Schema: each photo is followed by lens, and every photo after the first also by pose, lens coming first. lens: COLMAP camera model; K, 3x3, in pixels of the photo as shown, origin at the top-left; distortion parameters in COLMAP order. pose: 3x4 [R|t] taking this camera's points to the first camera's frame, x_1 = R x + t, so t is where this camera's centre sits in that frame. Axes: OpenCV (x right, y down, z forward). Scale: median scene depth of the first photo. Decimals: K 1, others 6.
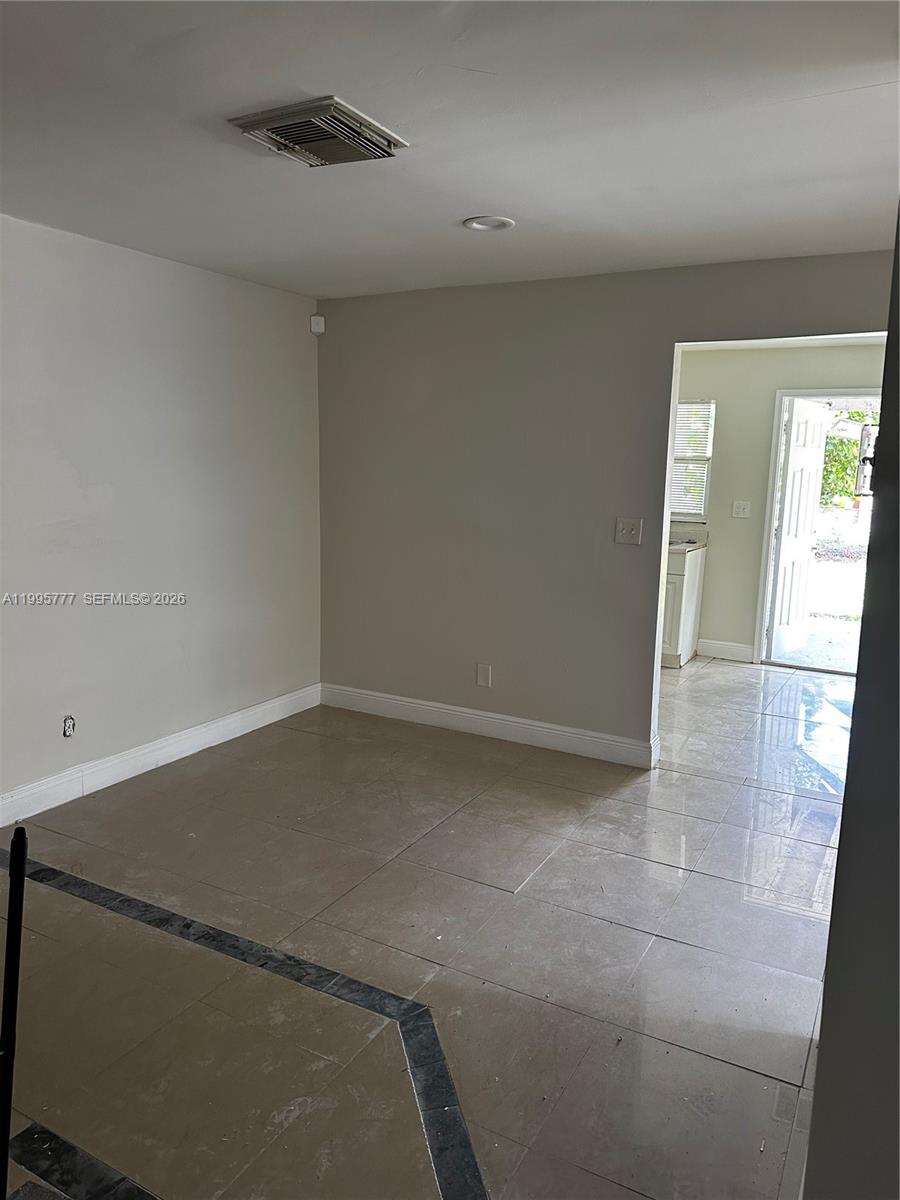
lens RADIAL K [[833.1, 0, 450.0], [0, 833.1, 600.0], [0, 0, 1]] dist [0.090090, -0.138513]
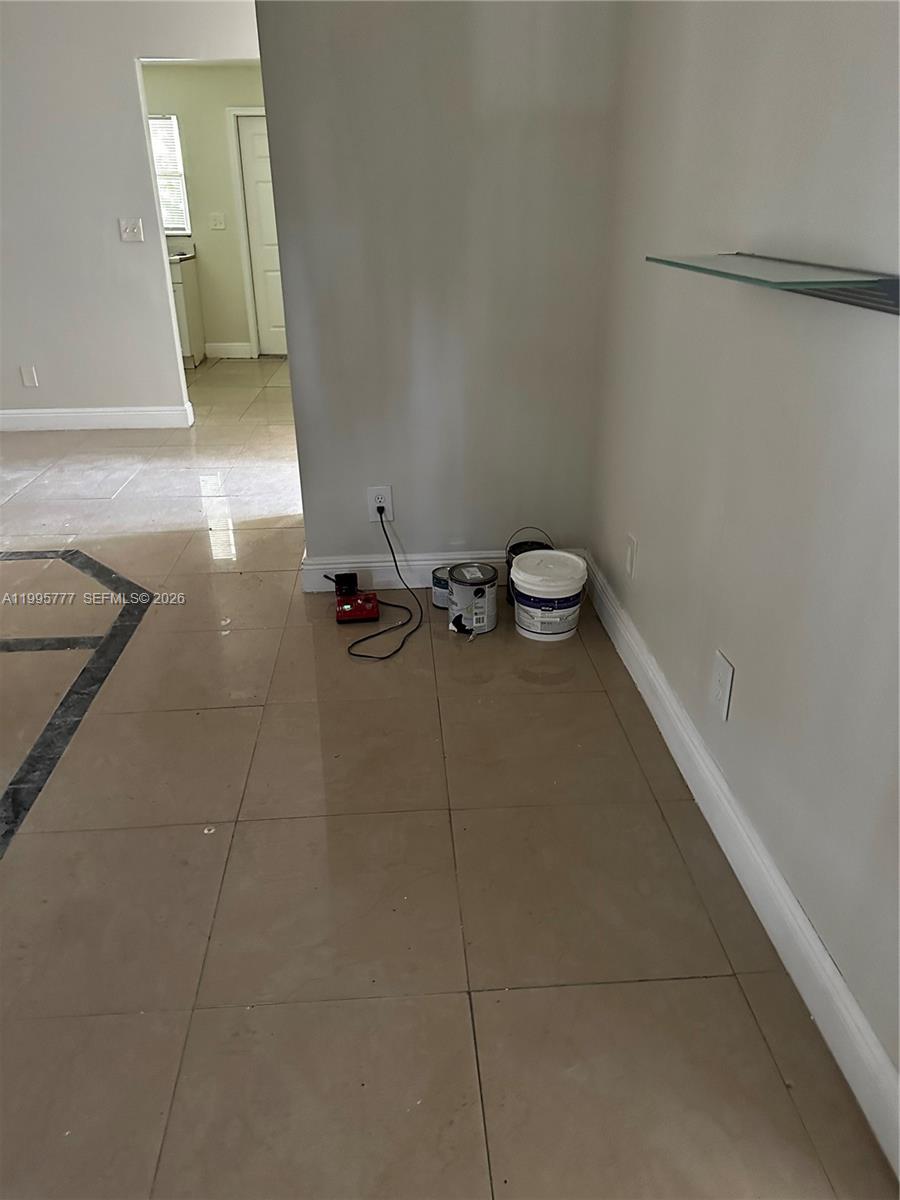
lens RADIAL K [[824.6, 0, 445.0], [0, 824.6, 589.8], [0, 0, 1]] dist [0.052826, -0.076395]
pose [[0.836966, -0.255585, 0.483905, -0.145477], [0.118044, 0.947741, 0.296401, 0.130351], [-0.534372, -0.190956, 0.823397, -0.398914]]
